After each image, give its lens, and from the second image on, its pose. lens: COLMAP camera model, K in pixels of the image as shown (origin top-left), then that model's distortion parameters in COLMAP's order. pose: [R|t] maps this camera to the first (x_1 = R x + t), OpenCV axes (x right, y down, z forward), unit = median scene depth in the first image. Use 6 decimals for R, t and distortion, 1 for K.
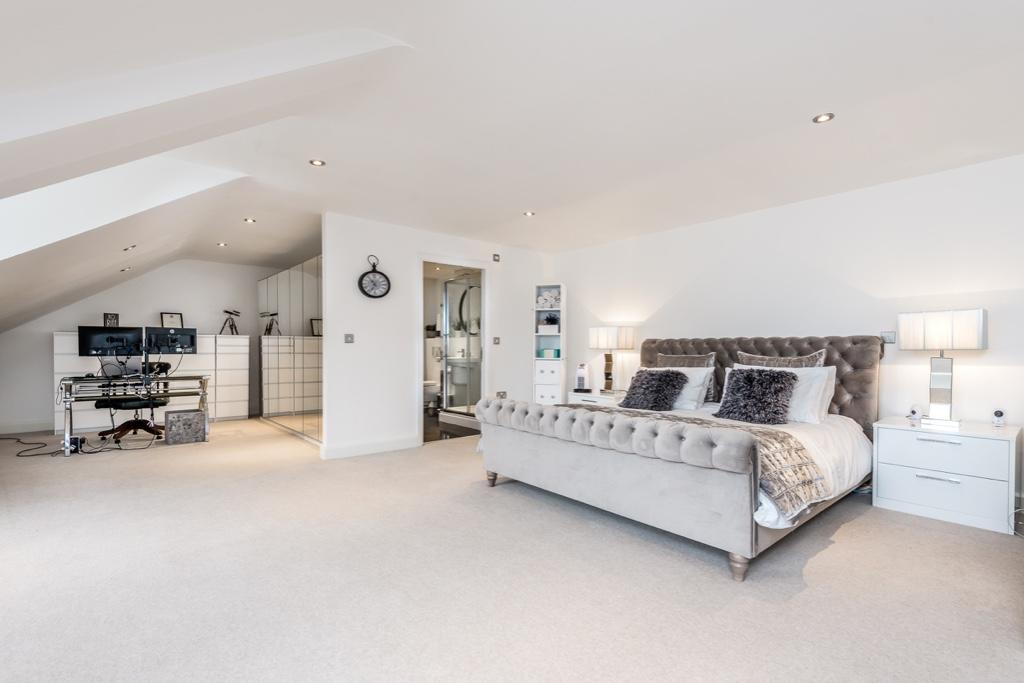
lens RADIAL K [[457.1, 0, 516.9], [0, 457.1, 346.8], [0, 0, 1]] dist [0.025910, -0.008827]
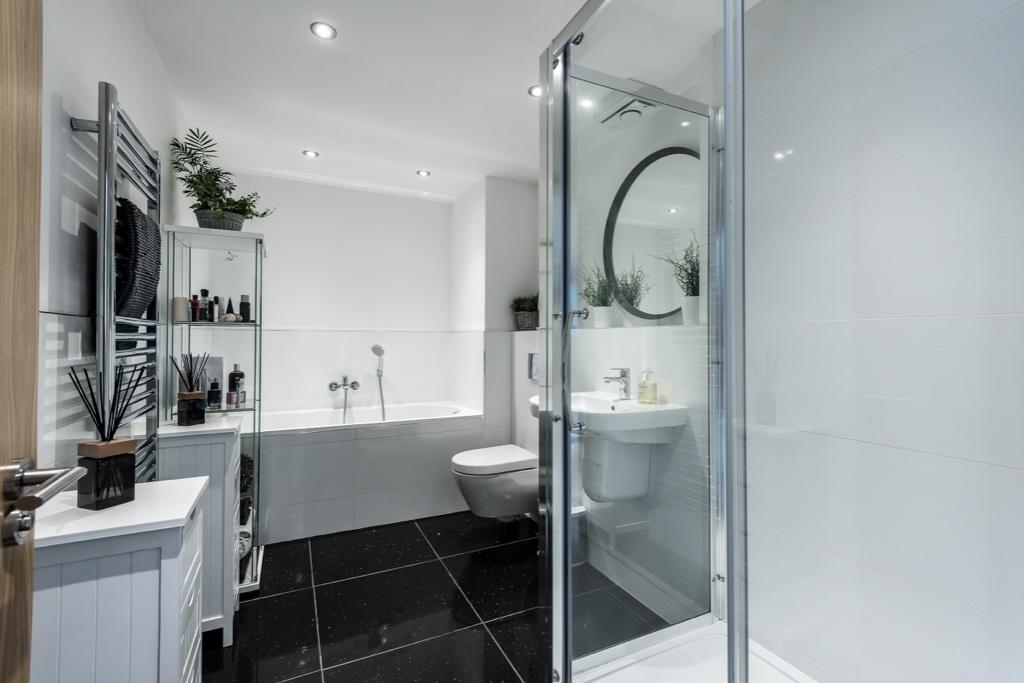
lens RADIAL K [[457.1, 0, 511.6], [0, 457.1, 336.6], [0, 0, 1]] dist [0.025910, -0.008827]
pose [[0.960638, -0.004401, -0.277770, -0.099899], [0.002011, 0.999958, -0.008887, -0.011750], [0.277797, 0.007978, 0.960607, 0.672525]]
